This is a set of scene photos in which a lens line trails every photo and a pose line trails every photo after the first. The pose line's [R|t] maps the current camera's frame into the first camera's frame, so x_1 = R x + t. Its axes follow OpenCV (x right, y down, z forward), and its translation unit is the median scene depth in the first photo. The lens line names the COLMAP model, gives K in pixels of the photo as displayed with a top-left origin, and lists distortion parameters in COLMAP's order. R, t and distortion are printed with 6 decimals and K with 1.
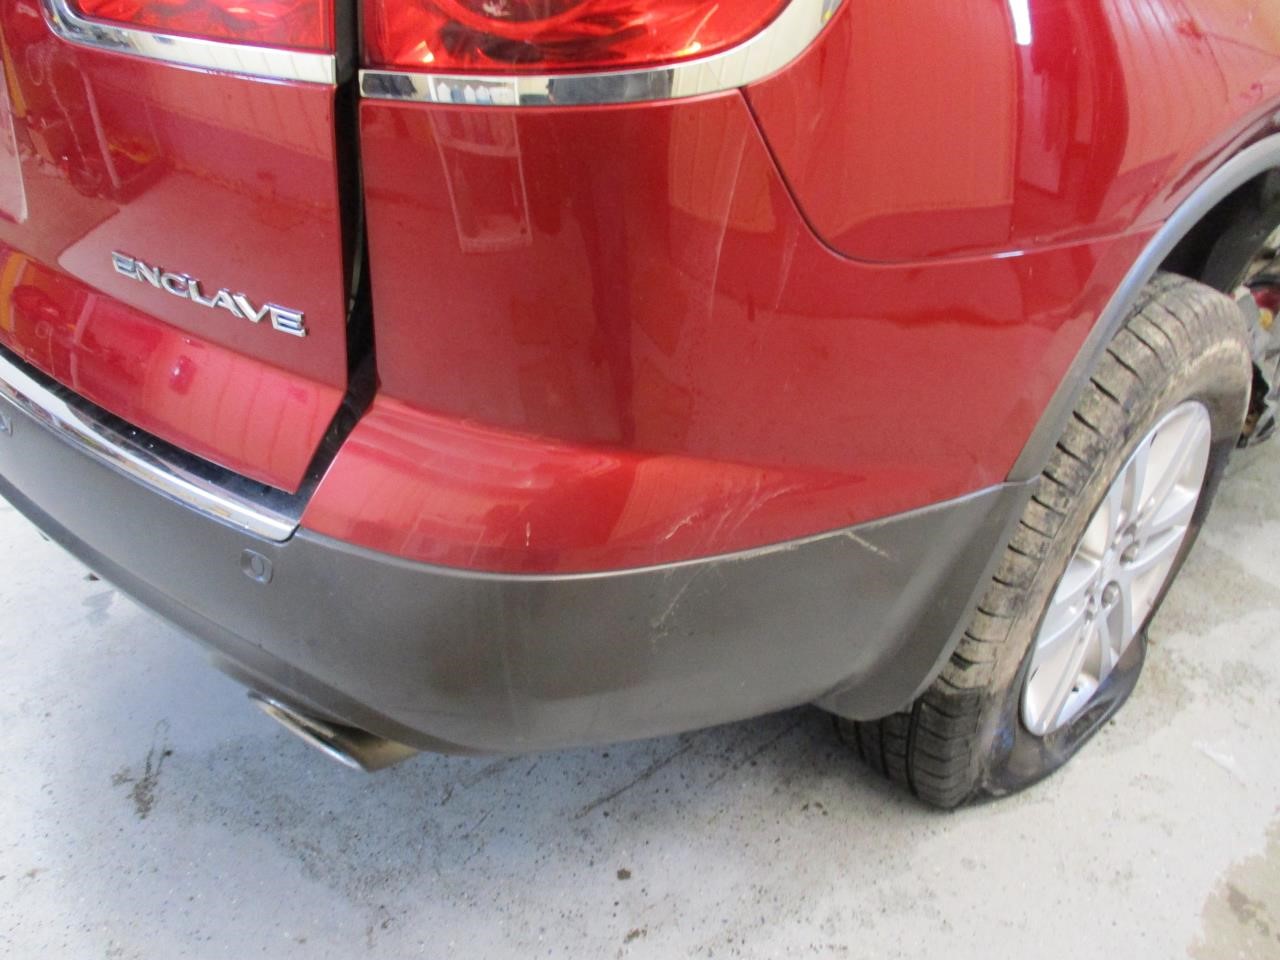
lens RADIAL K [[1030.8, 0, 690.0], [0, 1030.8, 483.4], [0, 0, 1]] dist [-0.019482, -0.011139]
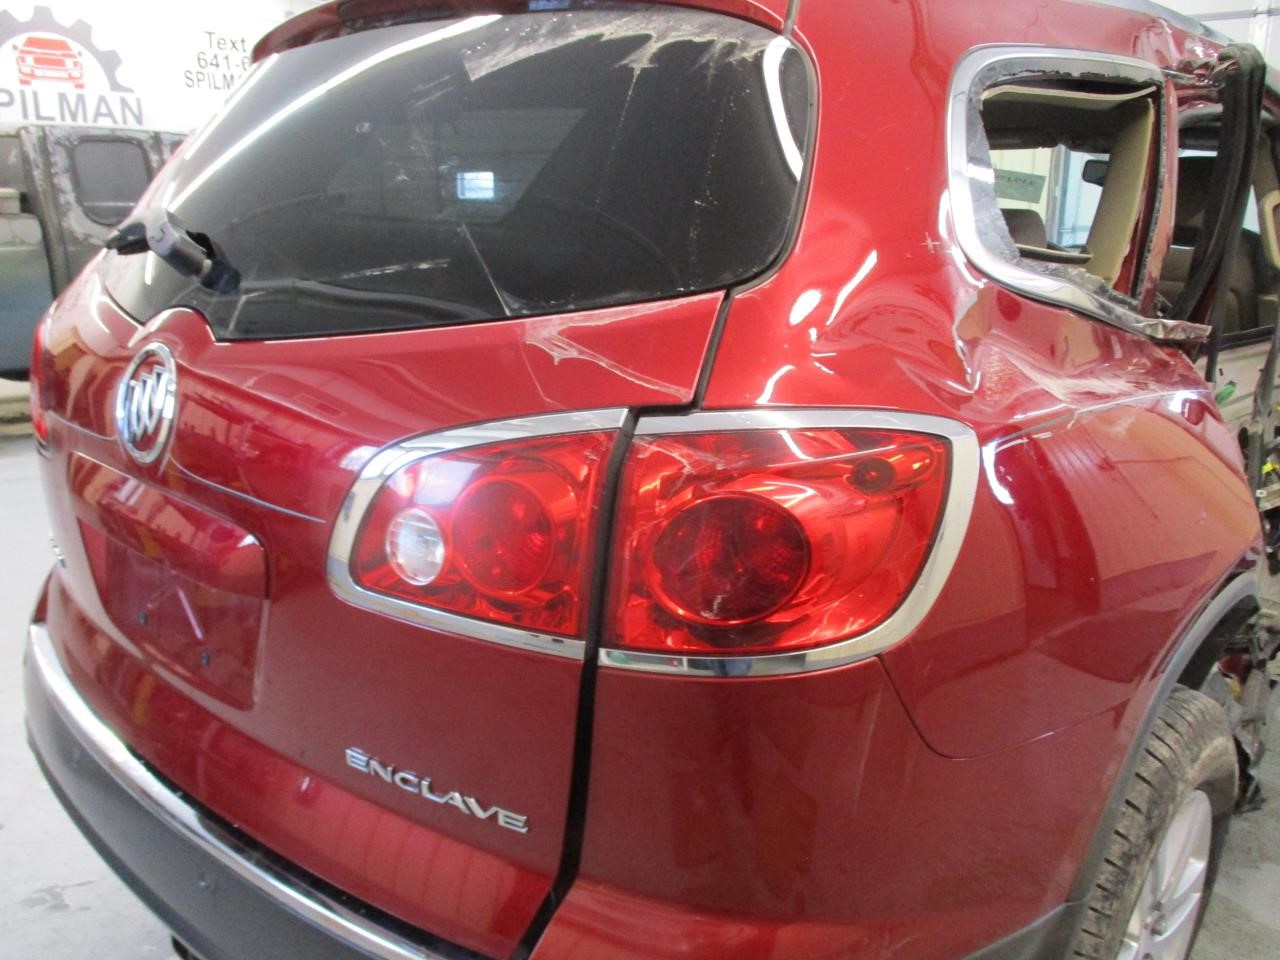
lens RADIAL K [[1030.8, 0, 690.0], [0, 1030.8, 483.4], [0, 0, 1]] dist [-0.019482, -0.011139]
pose [[0.998642, -0.021364, 0.047511, -0.153413], [0.033508, 0.961759, -0.271840, -0.139165], [-0.039886, 0.273063, 0.961169, -0.224517]]
